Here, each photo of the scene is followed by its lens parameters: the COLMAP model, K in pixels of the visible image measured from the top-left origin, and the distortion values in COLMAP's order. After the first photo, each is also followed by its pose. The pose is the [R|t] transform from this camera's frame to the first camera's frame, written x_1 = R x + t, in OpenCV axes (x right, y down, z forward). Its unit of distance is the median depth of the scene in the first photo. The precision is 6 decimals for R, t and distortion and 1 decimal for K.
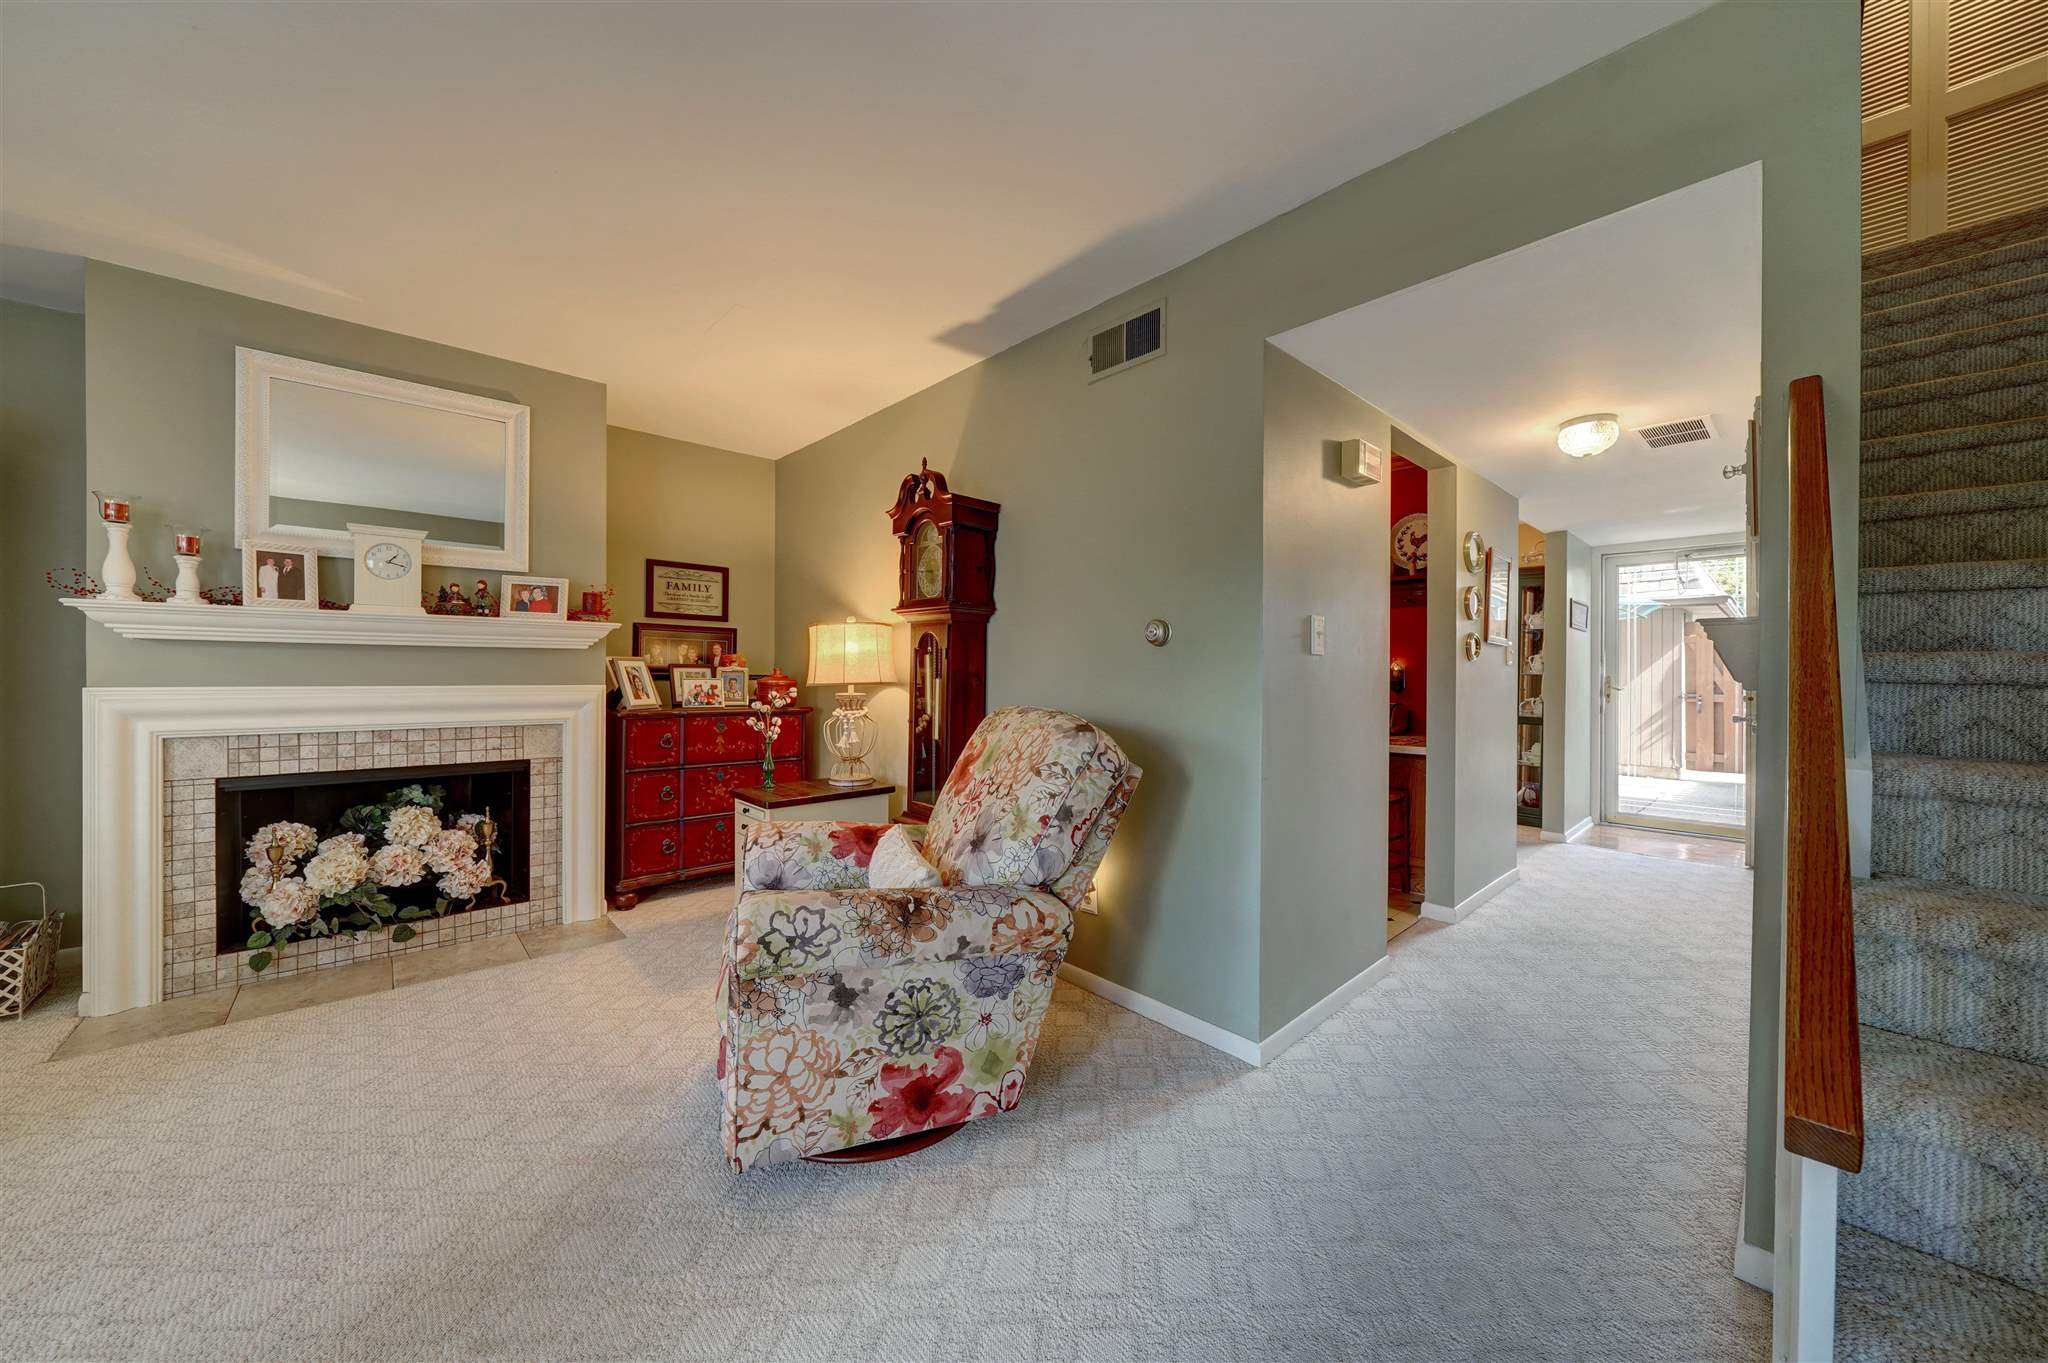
lens RADIAL K [[715.5, 0, 1023.0], [0, 715.5, 675.0], [0, 0, 1]] dist [-0.003167, -0.000447]
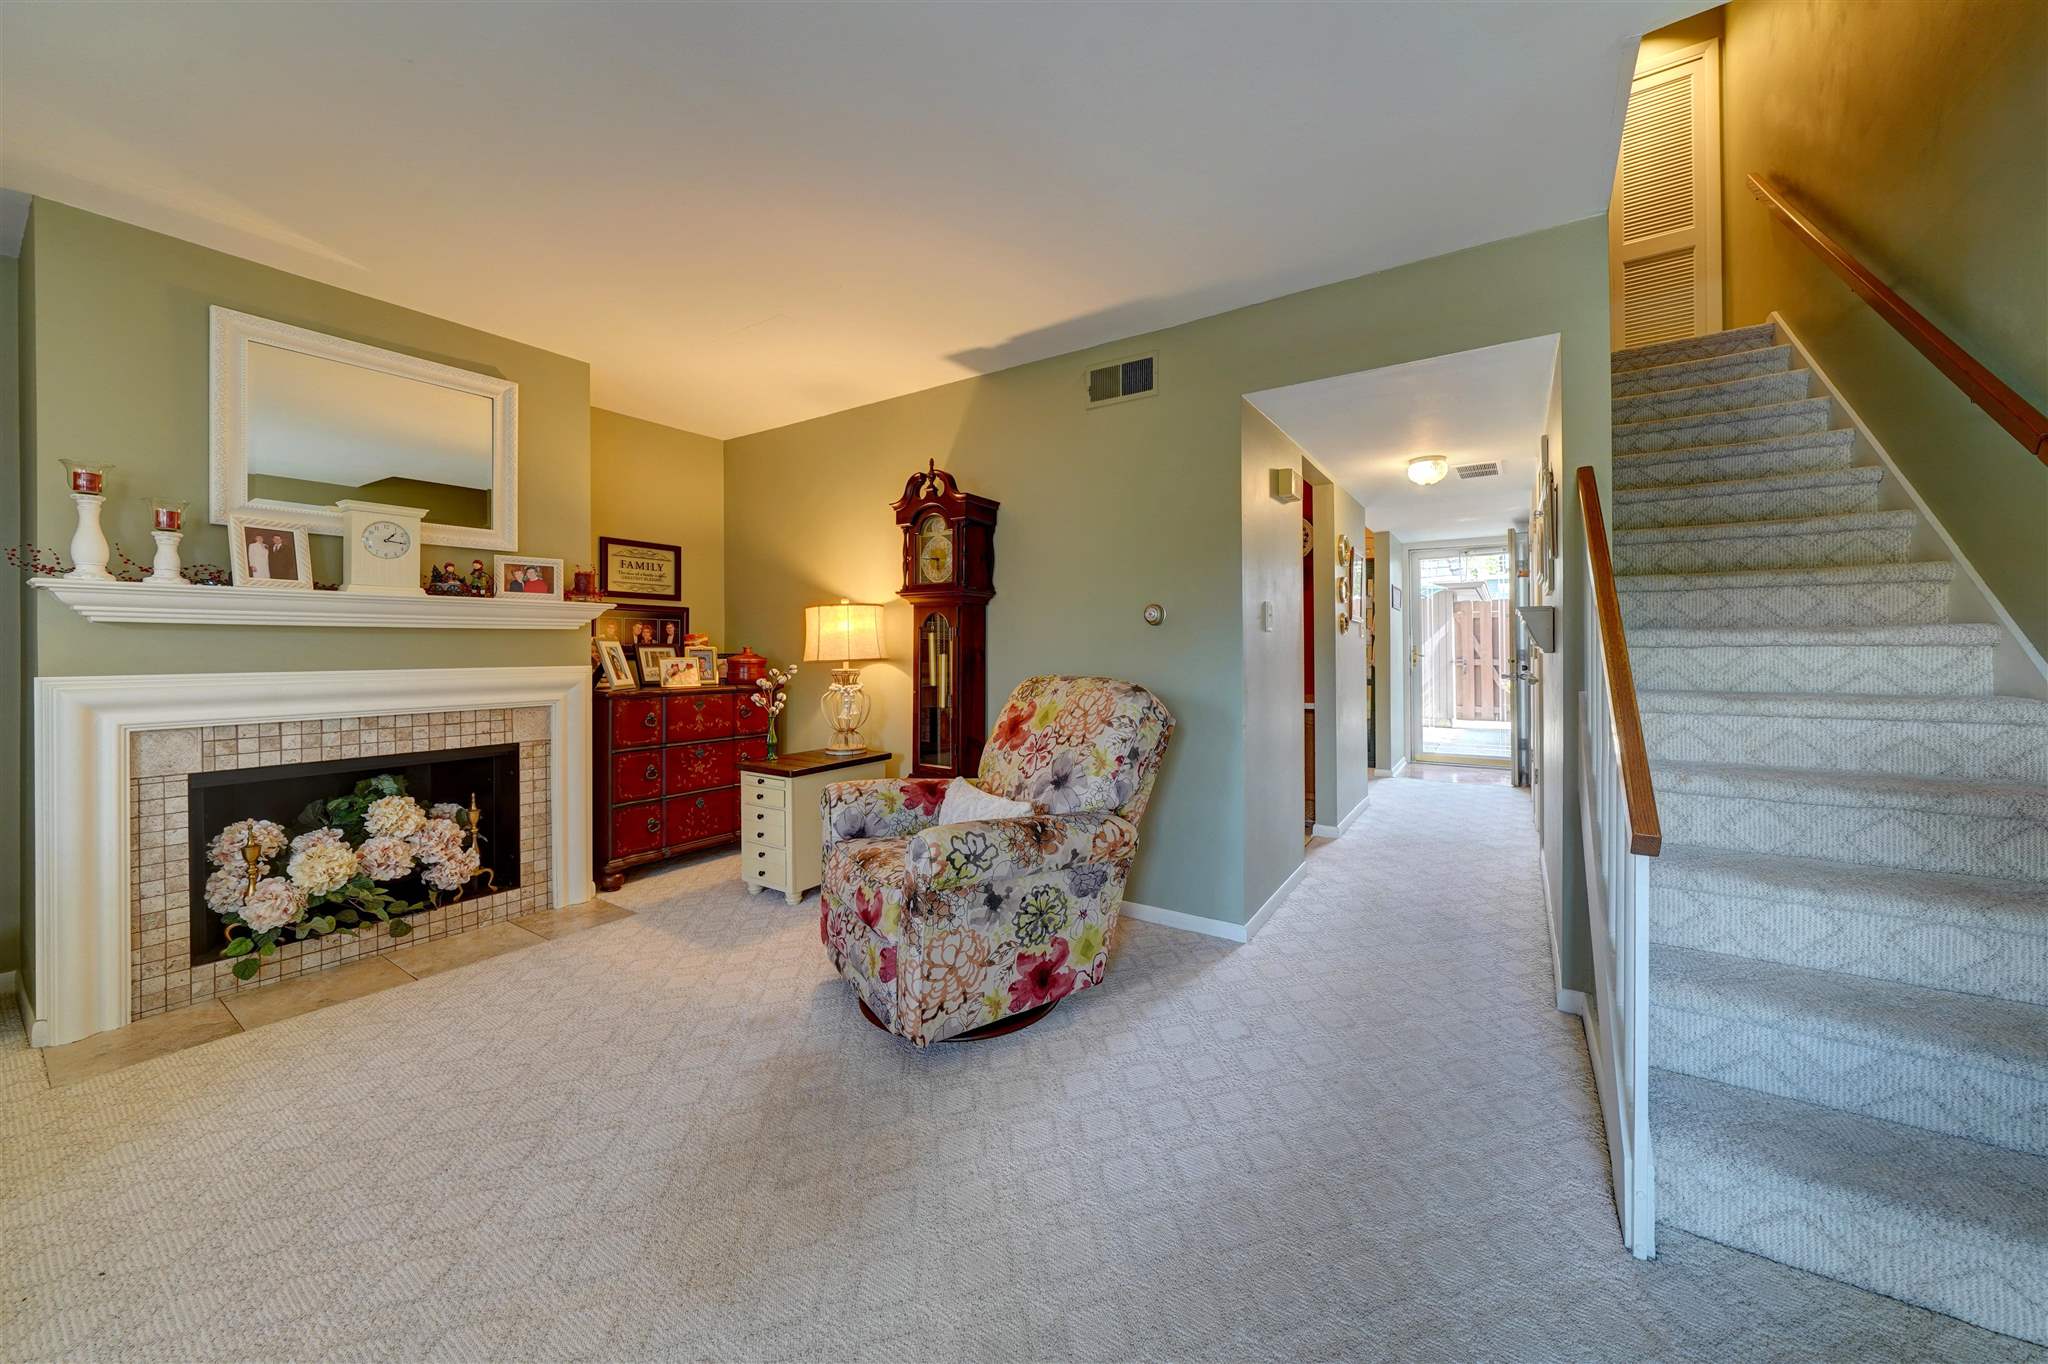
lens RADIAL K [[715.5, 0, 1052.9], [0, 715.5, 645.9], [0, 0, 1]] dist [-0.003167, -0.000447]
pose [[0.968102, -0.011512, 0.250293, -0.272522], [0.013049, 0.999905, -0.004483, -0.000613], [-0.250217, 0.007606, 0.968160, -0.158720]]
